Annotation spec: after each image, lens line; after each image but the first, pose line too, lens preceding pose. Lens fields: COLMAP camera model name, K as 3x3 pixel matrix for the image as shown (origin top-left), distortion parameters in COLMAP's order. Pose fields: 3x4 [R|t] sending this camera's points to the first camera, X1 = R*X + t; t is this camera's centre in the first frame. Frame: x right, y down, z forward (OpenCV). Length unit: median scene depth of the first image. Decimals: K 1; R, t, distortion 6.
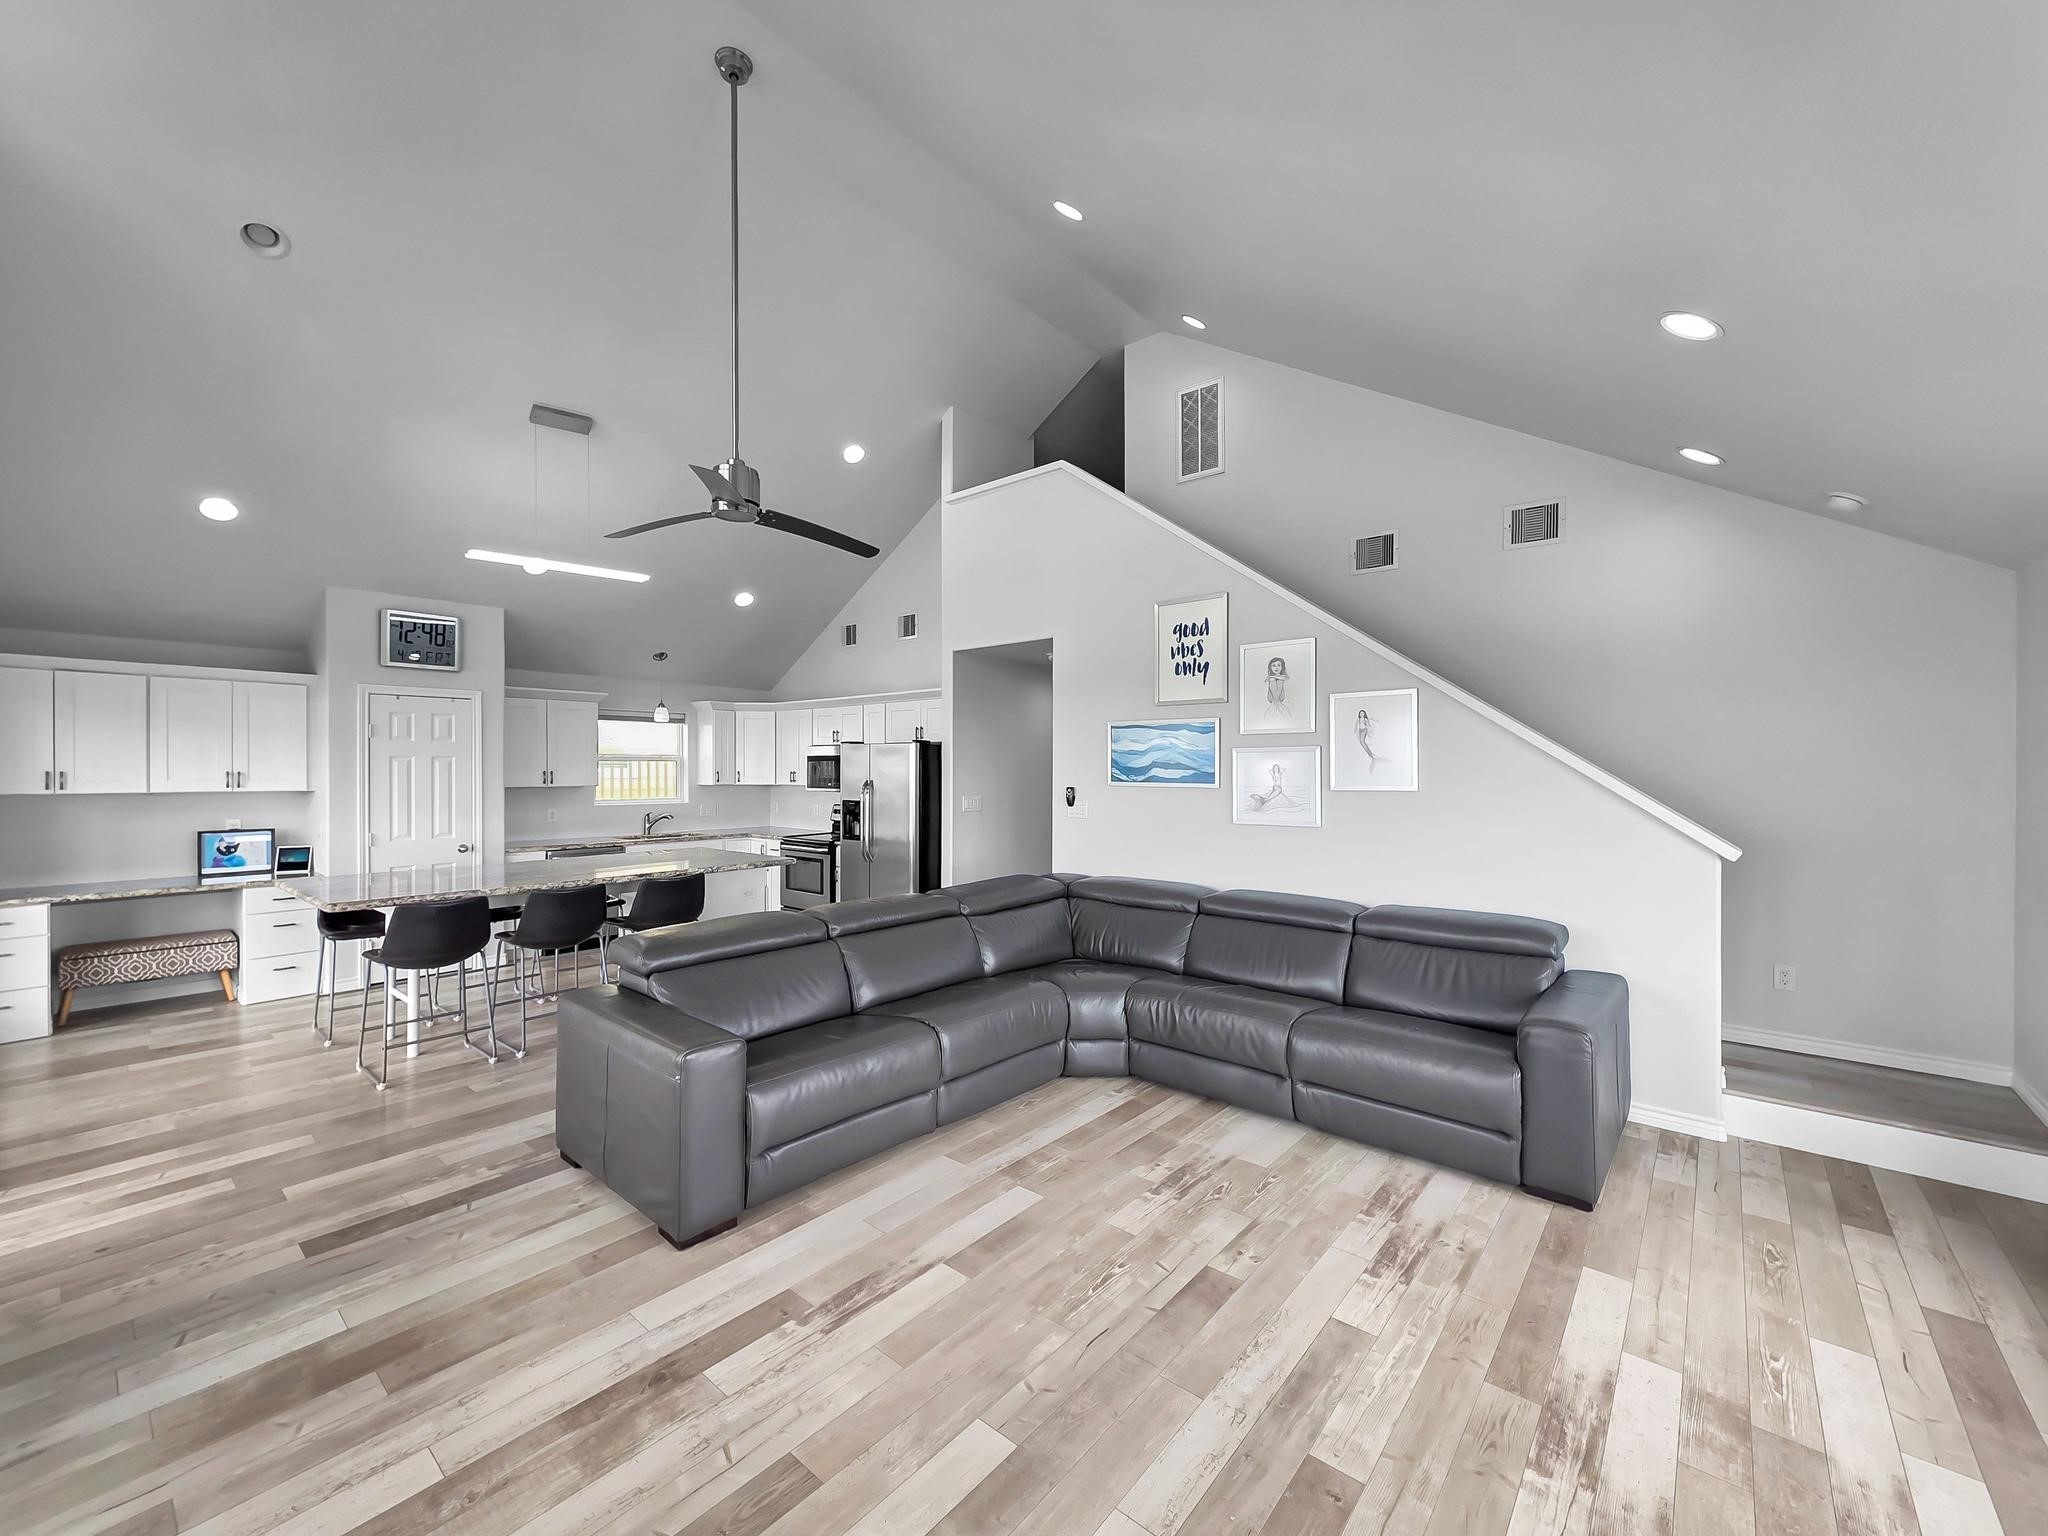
lens RADIAL K [[828.2, 0, 1033.0], [0, 828.2, 769.6], [0, 0, 1]] dist [0.000830, 0.000070]
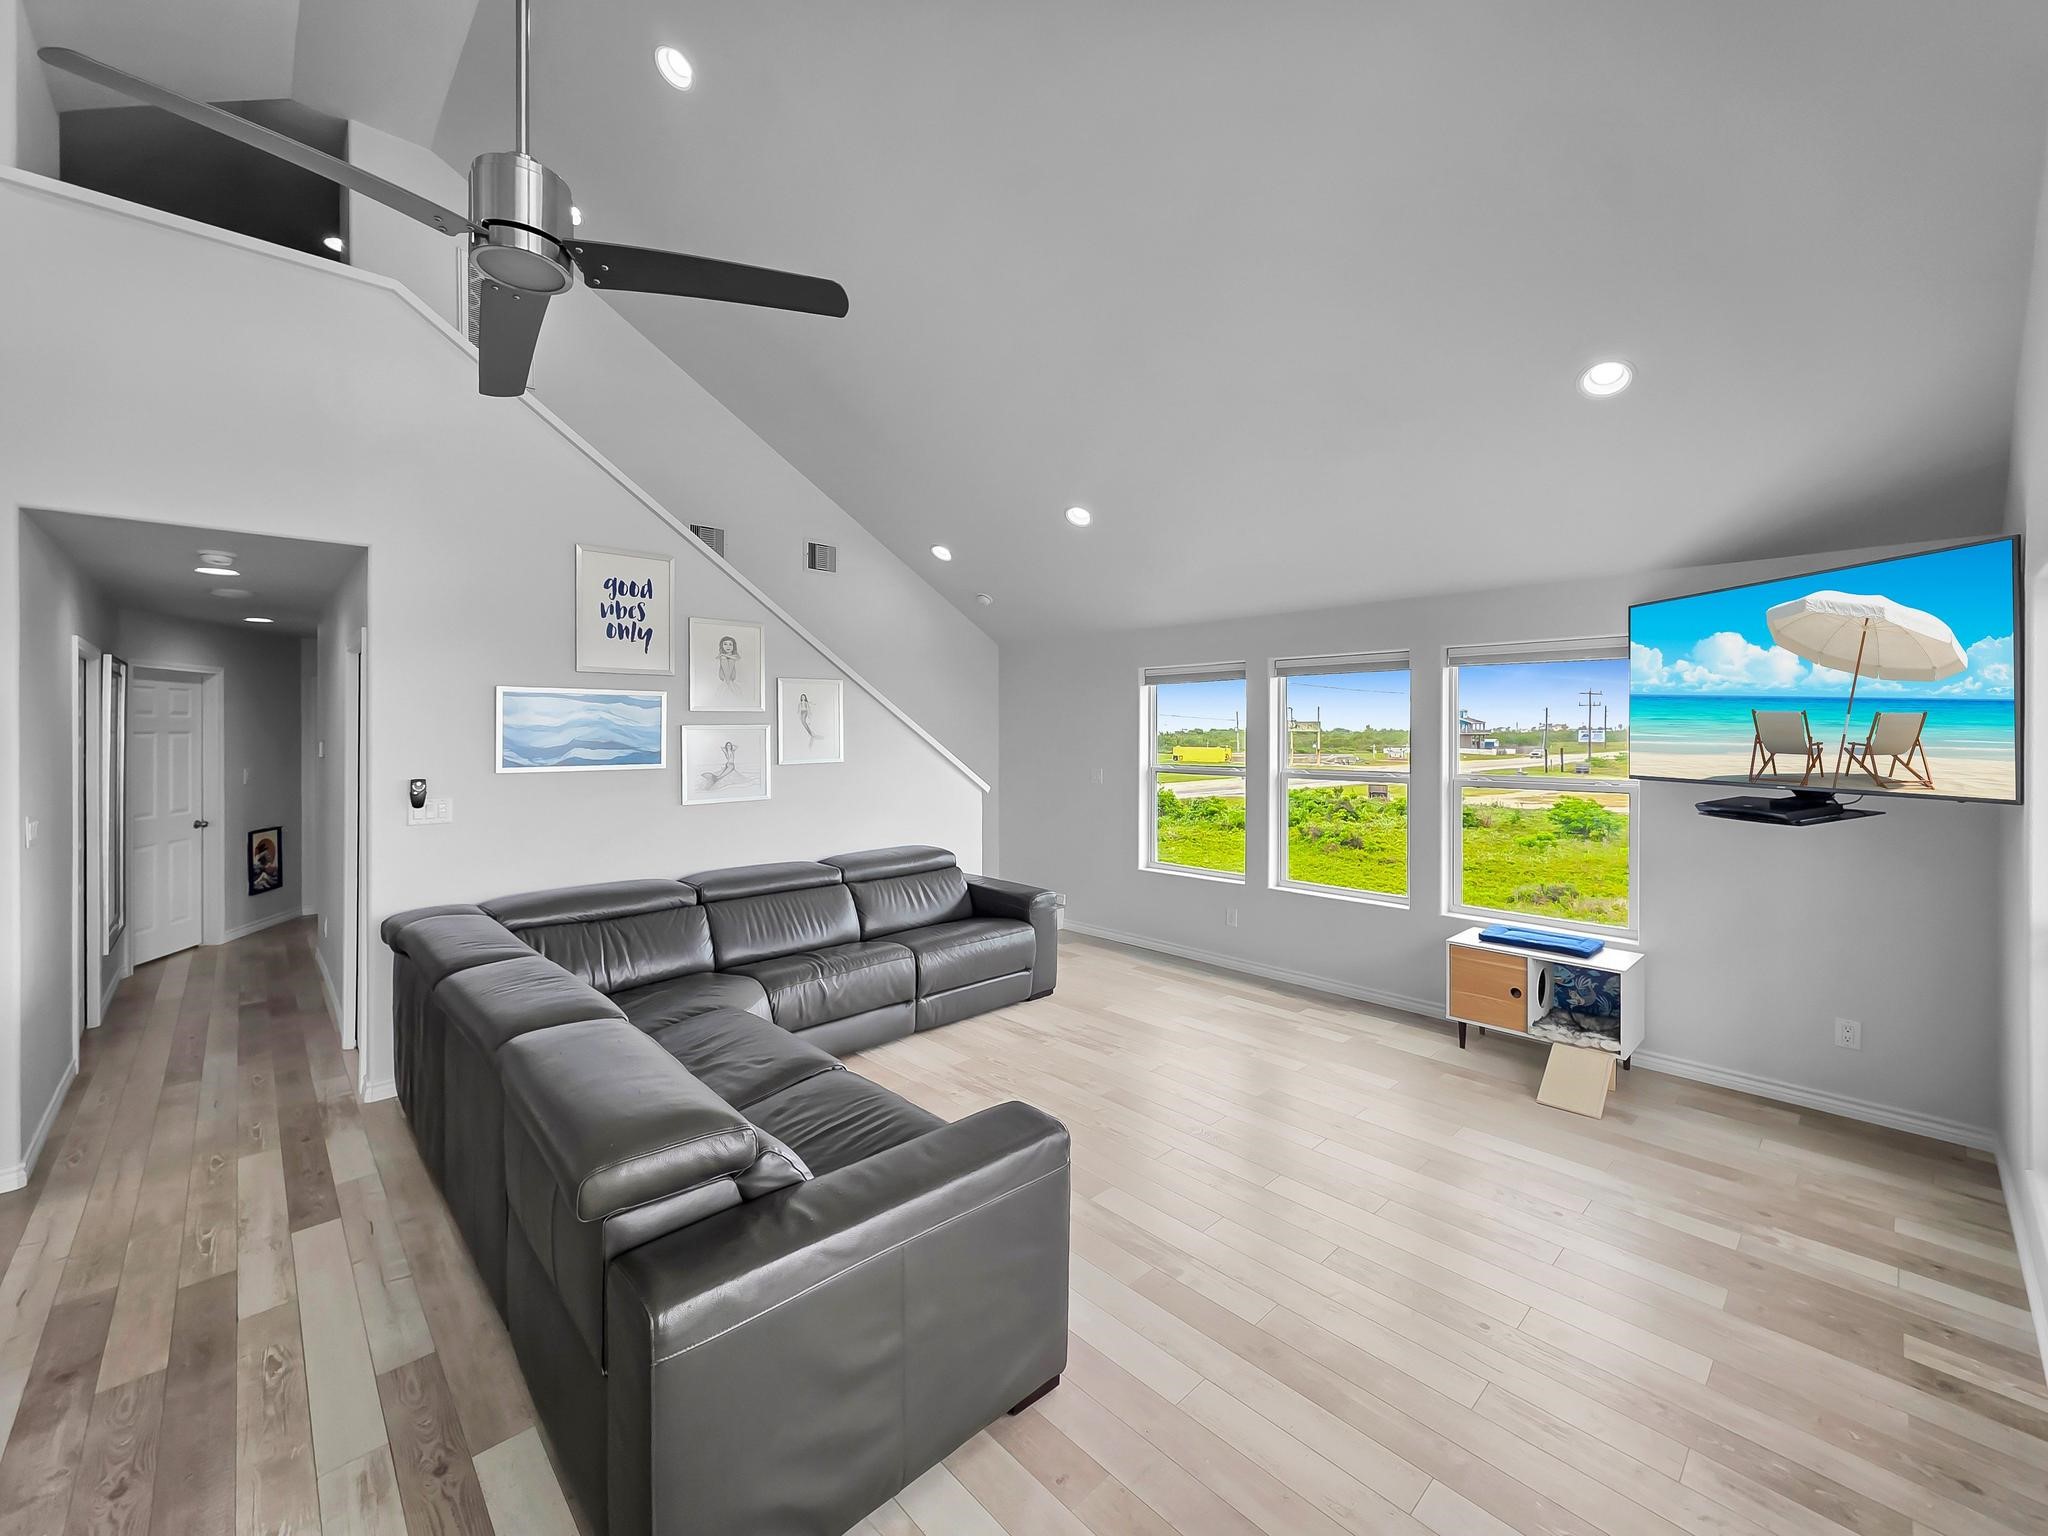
lens RADIAL K [[834.8, 0, 1016.8], [0, 834.8, 729.3], [0, 0, 1]] dist [-0.001078, 0.000733]
pose [[0.118973, -0.001817, 0.992896, -0.620650], [0.004440, 0.999989, 0.001298, -0.019691], [-0.992888, 0.004254, 0.118980, 0.482967]]
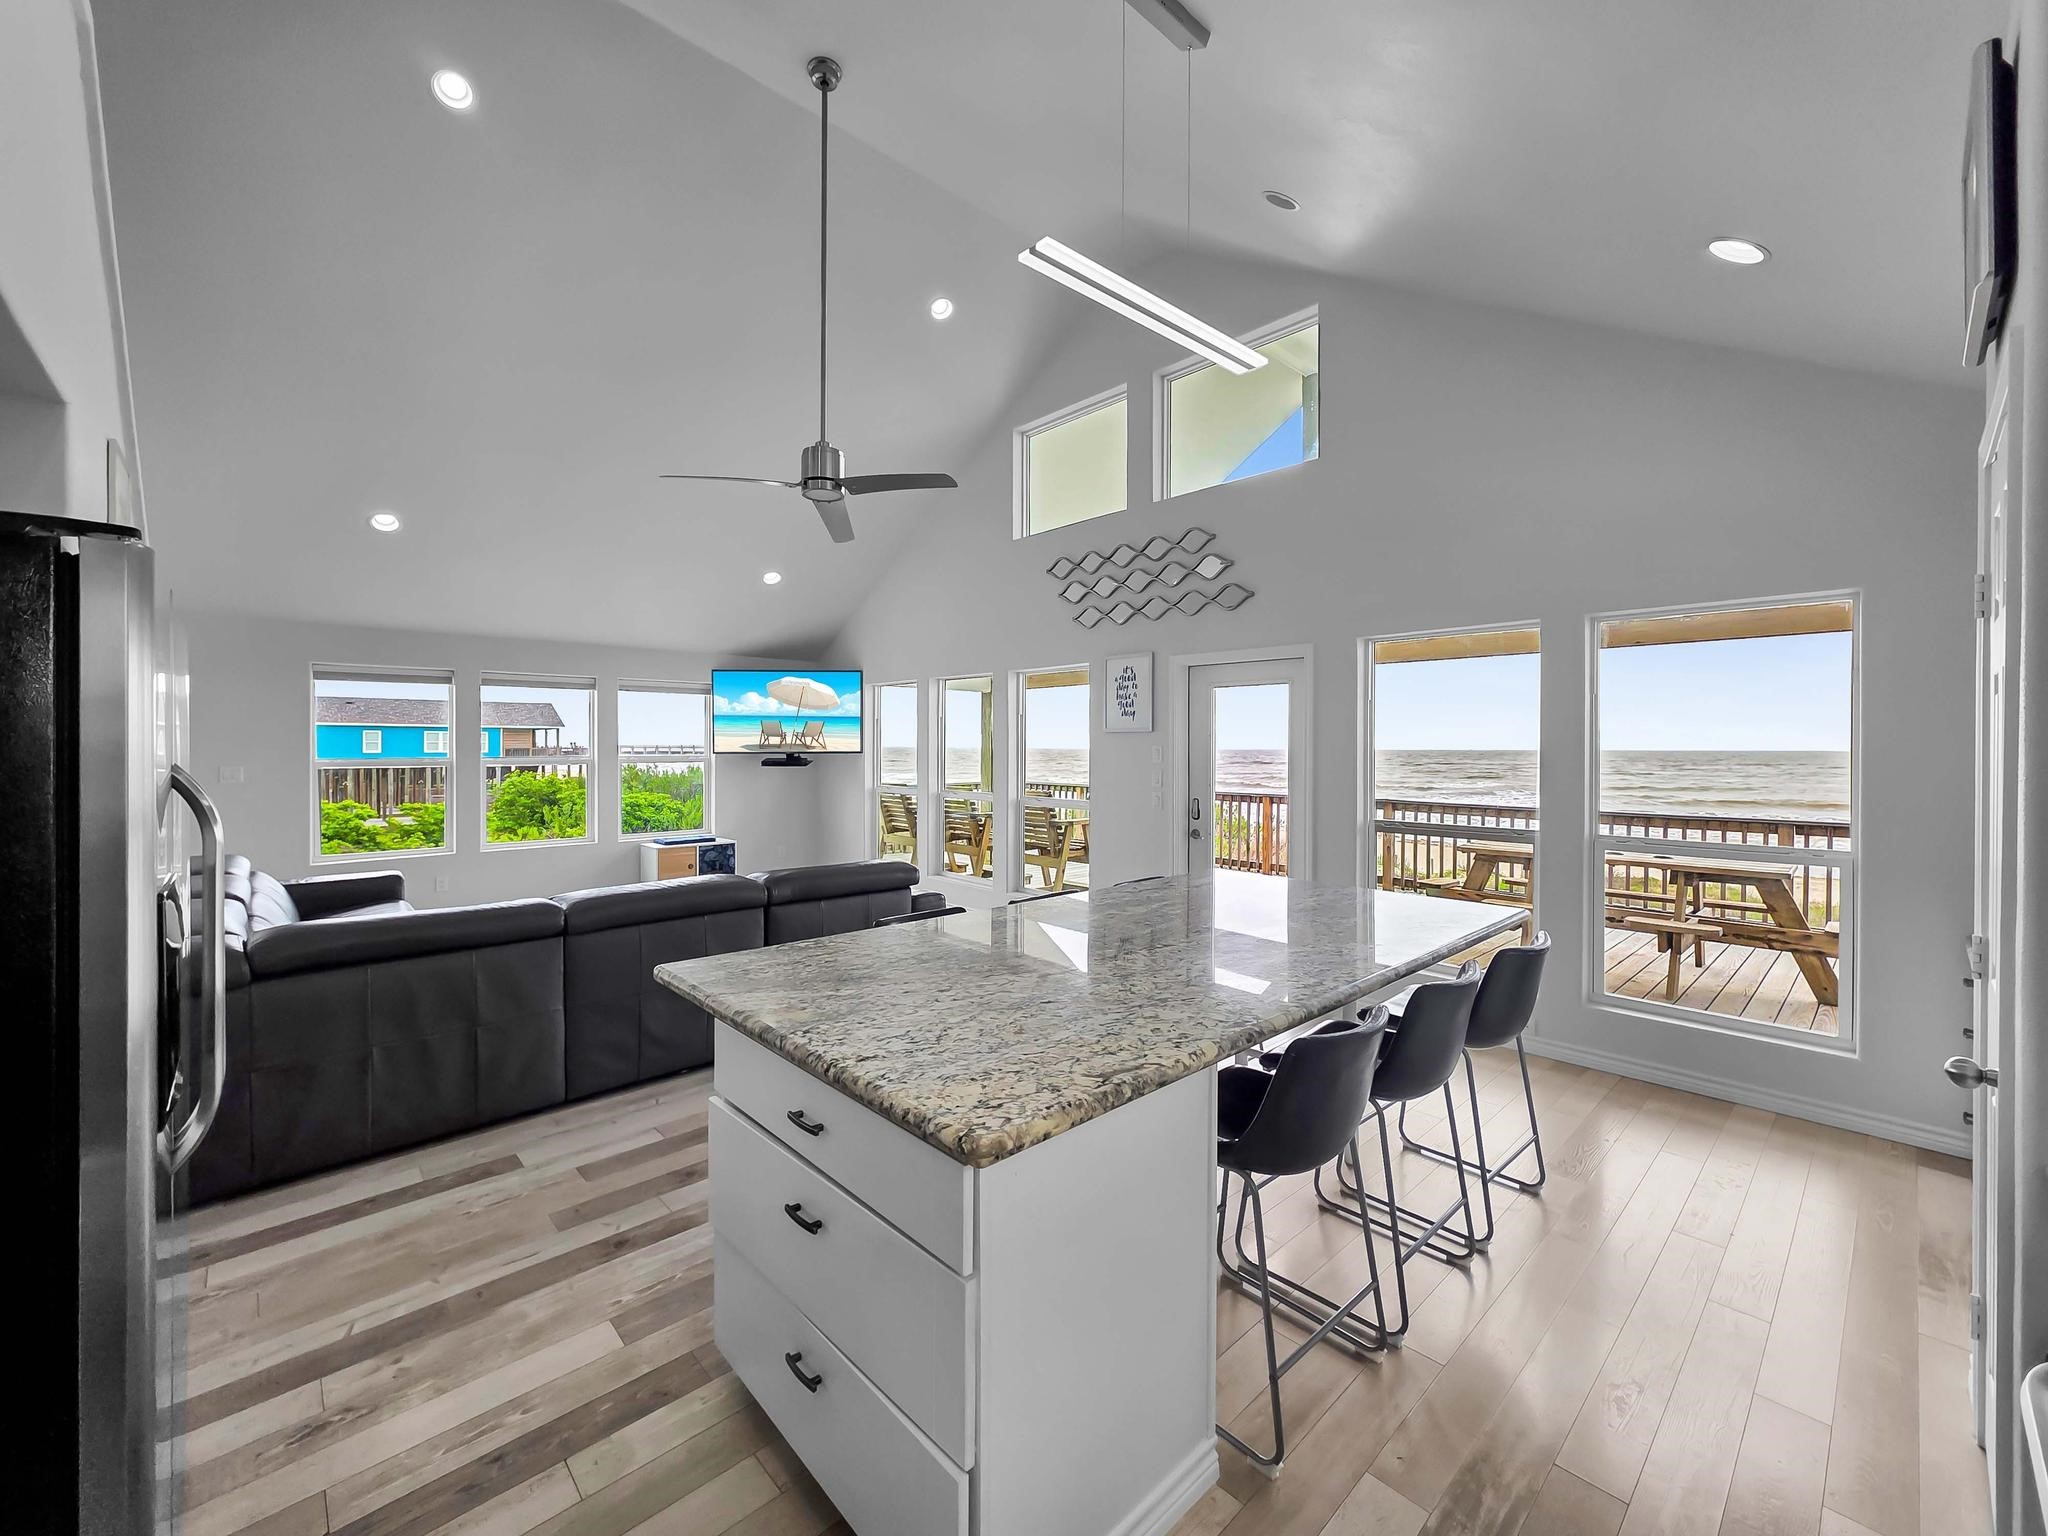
lens RADIAL K [[838.0, 0, 1025.1], [0, 838.0, 749.6], [0, 0, 1]] dist [0.000054, -0.000013]
pose [[-0.993448, -0.001711, 0.114274, -0.556738], [-0.000796, 0.999967, 0.008050, 0.008252], [-0.114284, 0.007907, -0.993417, 1.517418]]
